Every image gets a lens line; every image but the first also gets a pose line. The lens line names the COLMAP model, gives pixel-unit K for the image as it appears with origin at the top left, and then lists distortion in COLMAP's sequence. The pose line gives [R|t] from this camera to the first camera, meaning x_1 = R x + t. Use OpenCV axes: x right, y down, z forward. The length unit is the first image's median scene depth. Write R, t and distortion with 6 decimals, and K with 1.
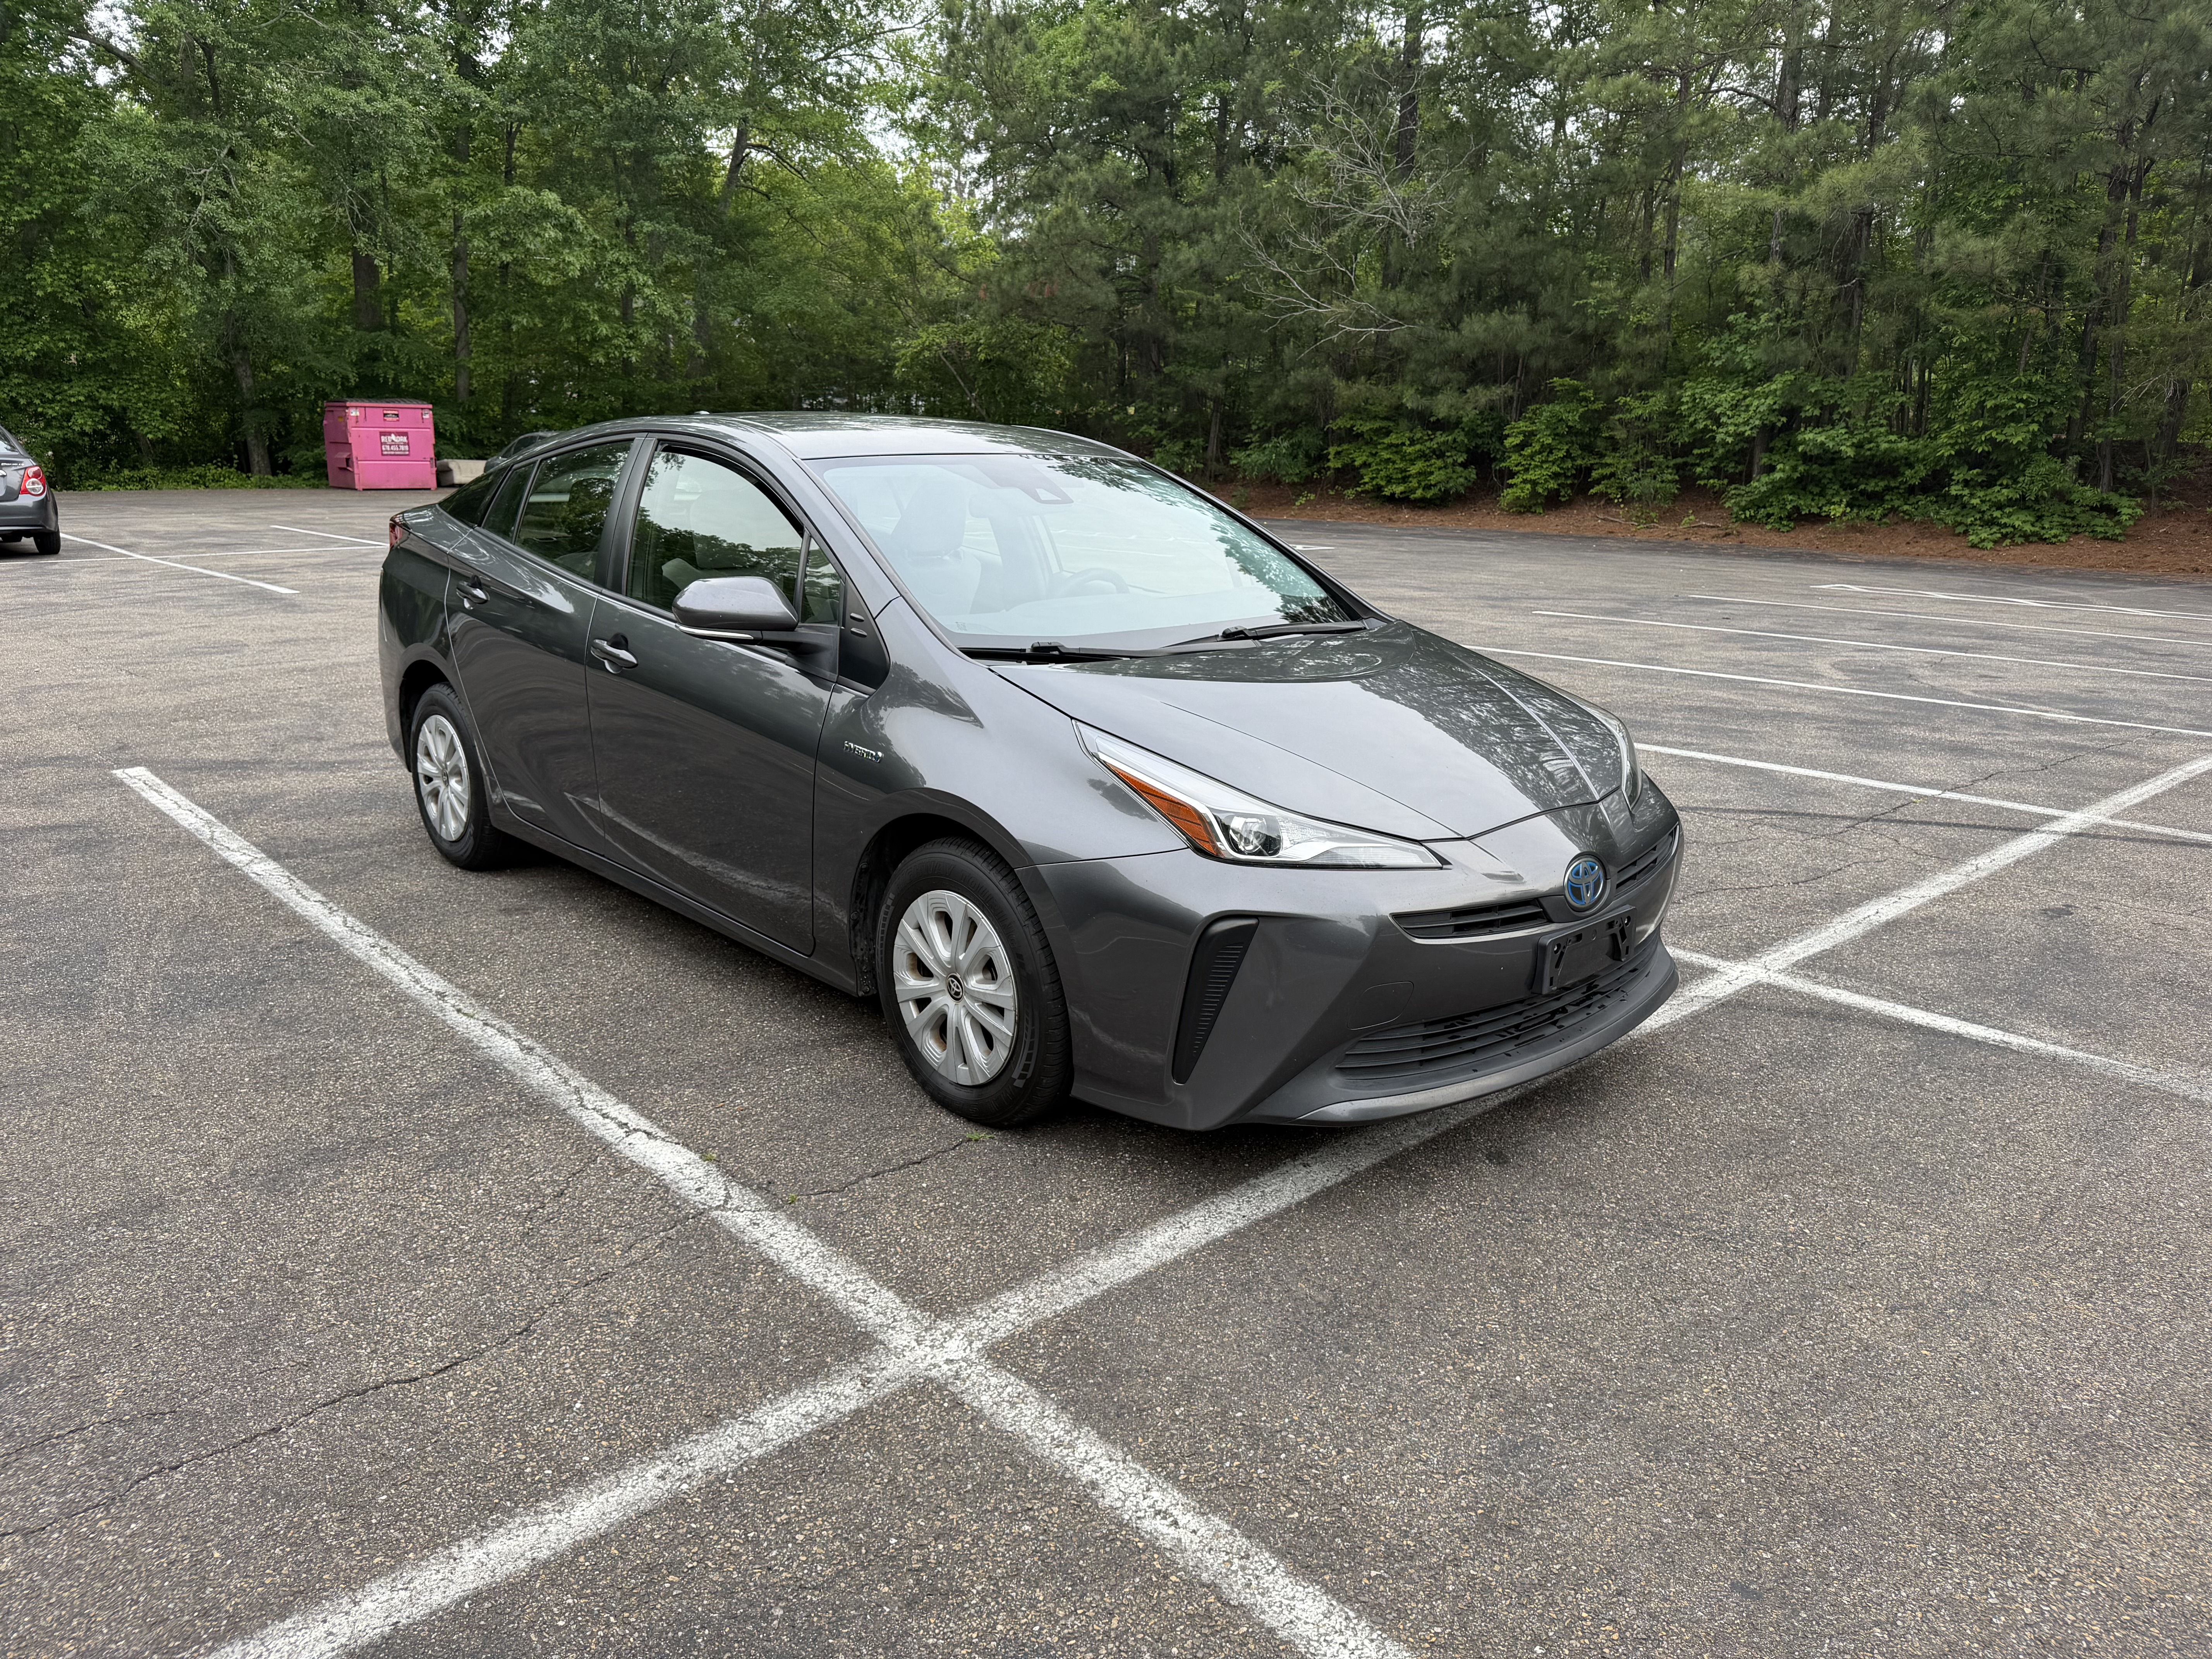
lens RADIAL K [[1778.9, 0, 1106.0], [0, 1778.9, 829.5], [0, 0, 1]] dist [0.035144, -0.006677]
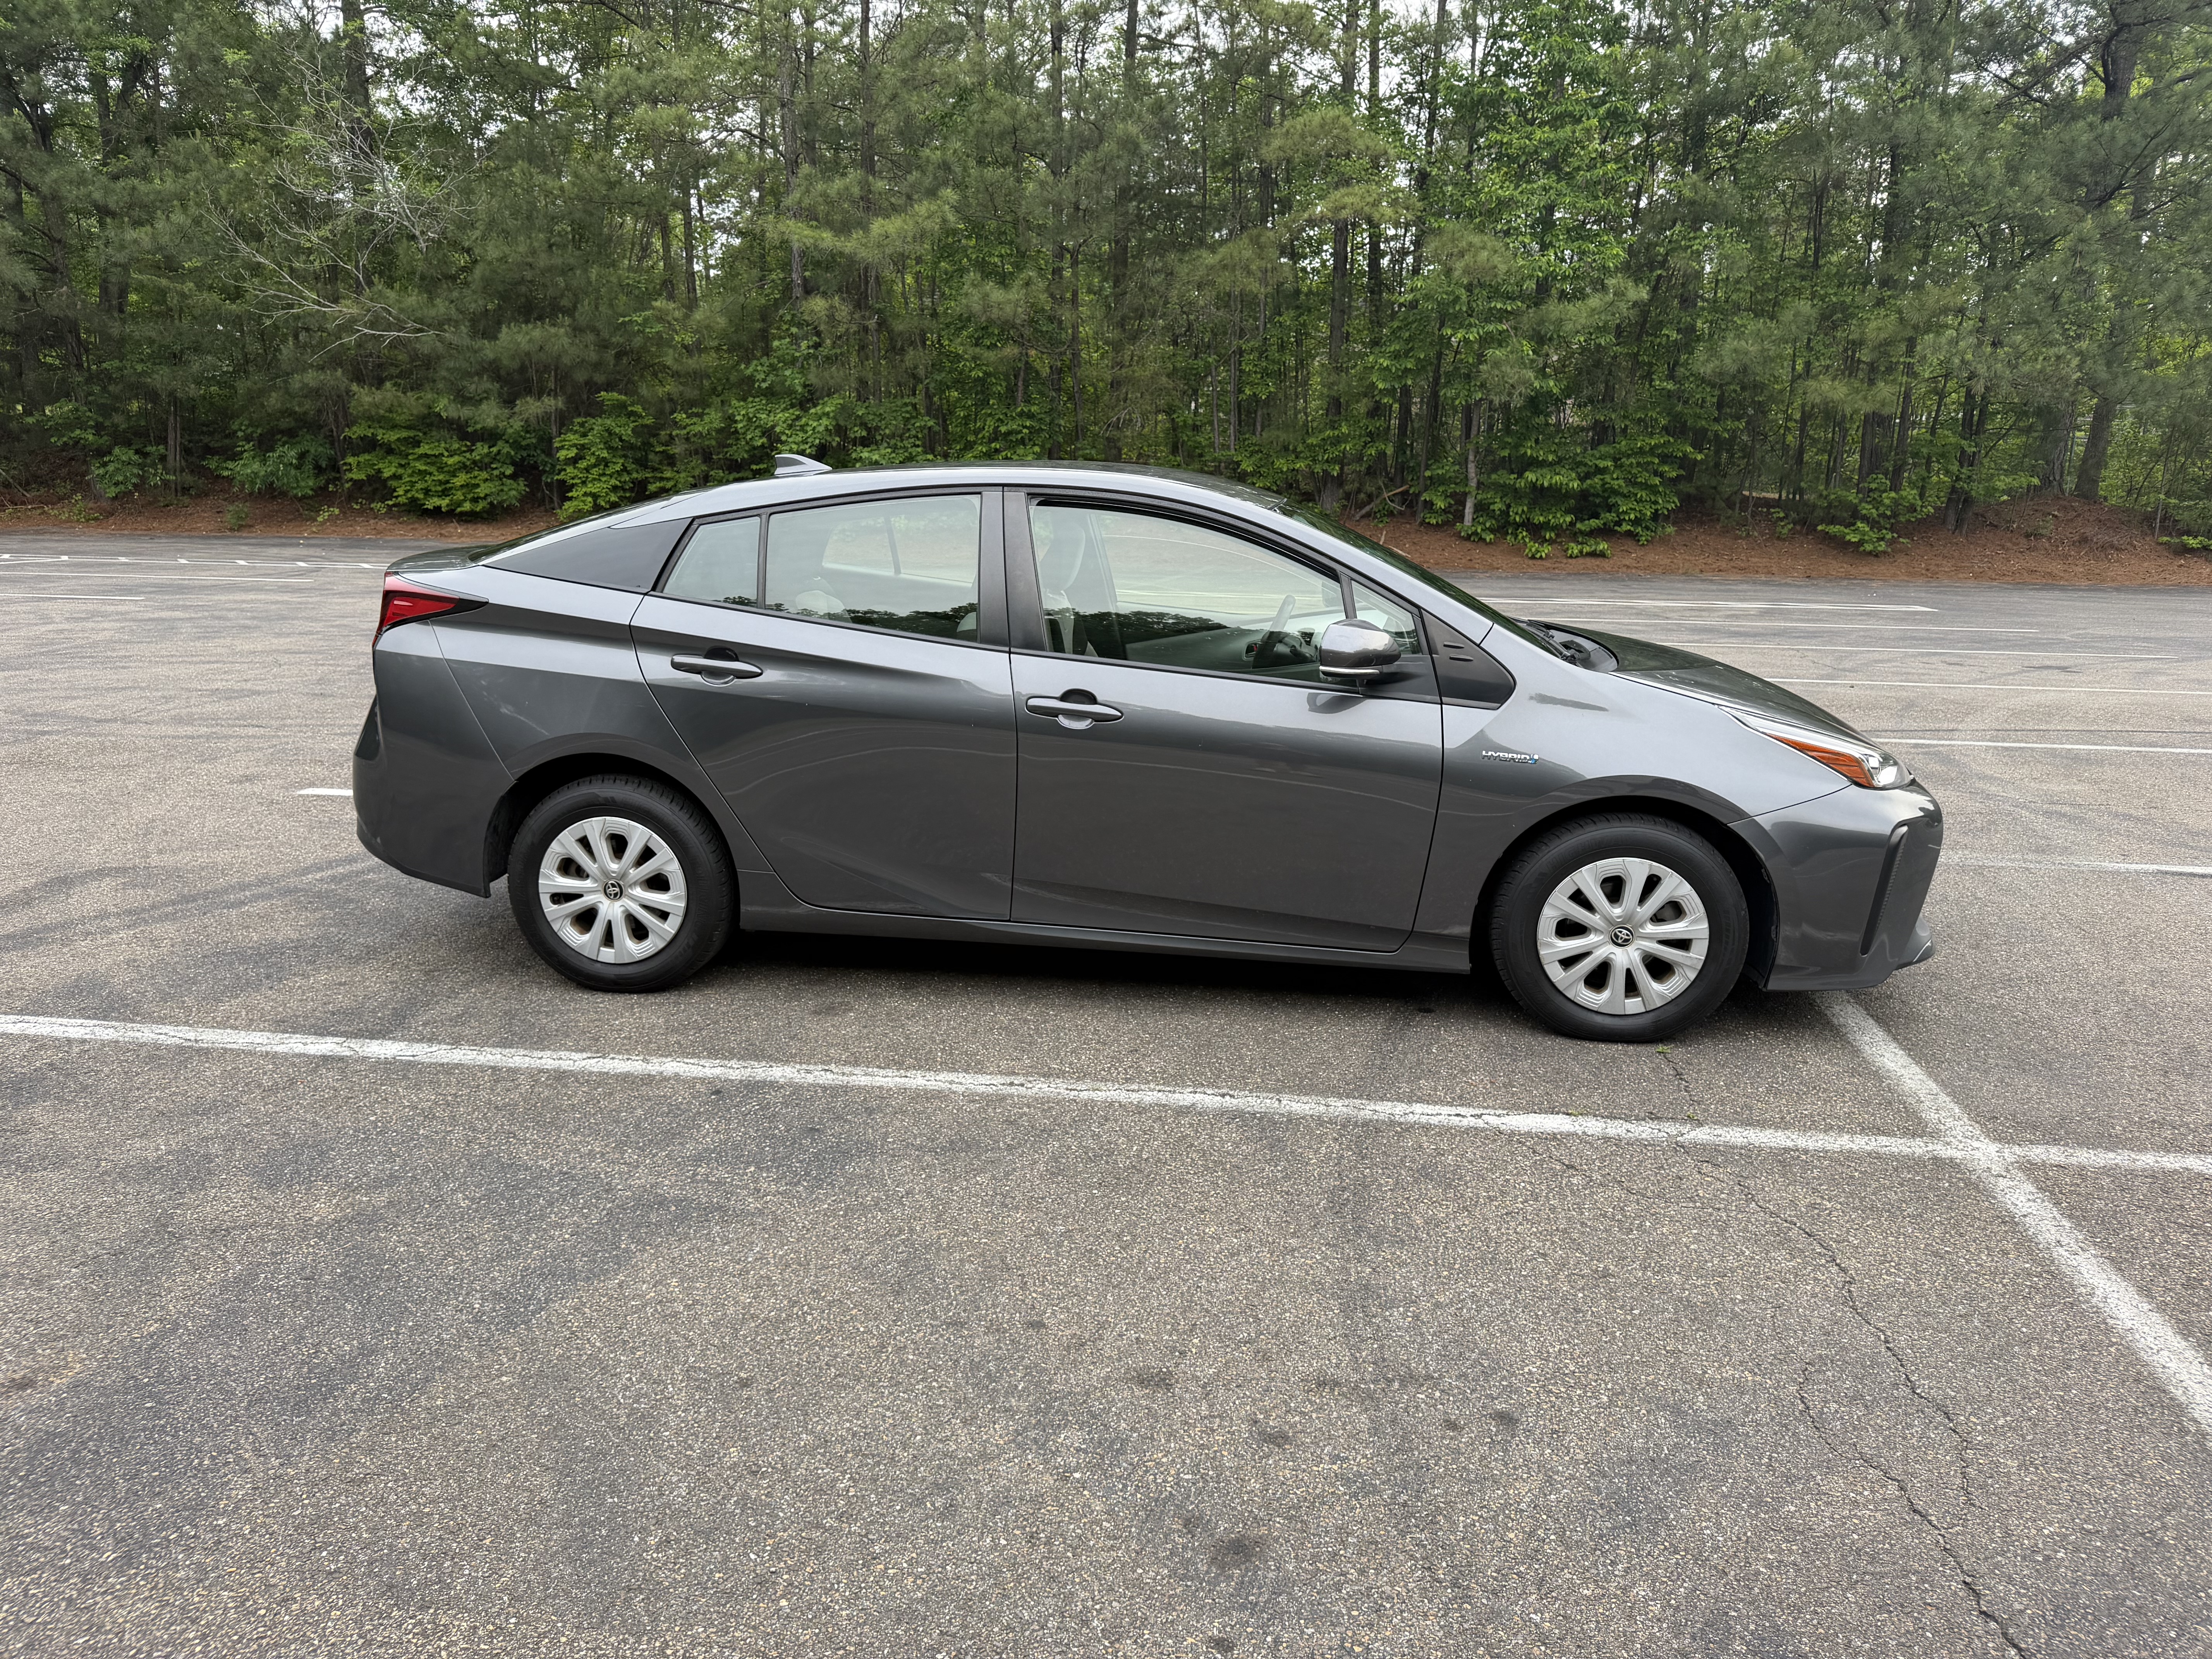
lens RADIAL K [[1778.9, 0, 1106.0], [0, 1778.9, 829.5], [0, 0, 1]] dist [0.035144, -0.006677]
pose [[0.785786, -0.122426, 0.606260, -0.164501], [0.123623, 0.991523, 0.039993, -0.011726], [-0.606017, 0.043522, 0.794260, 0.031359]]
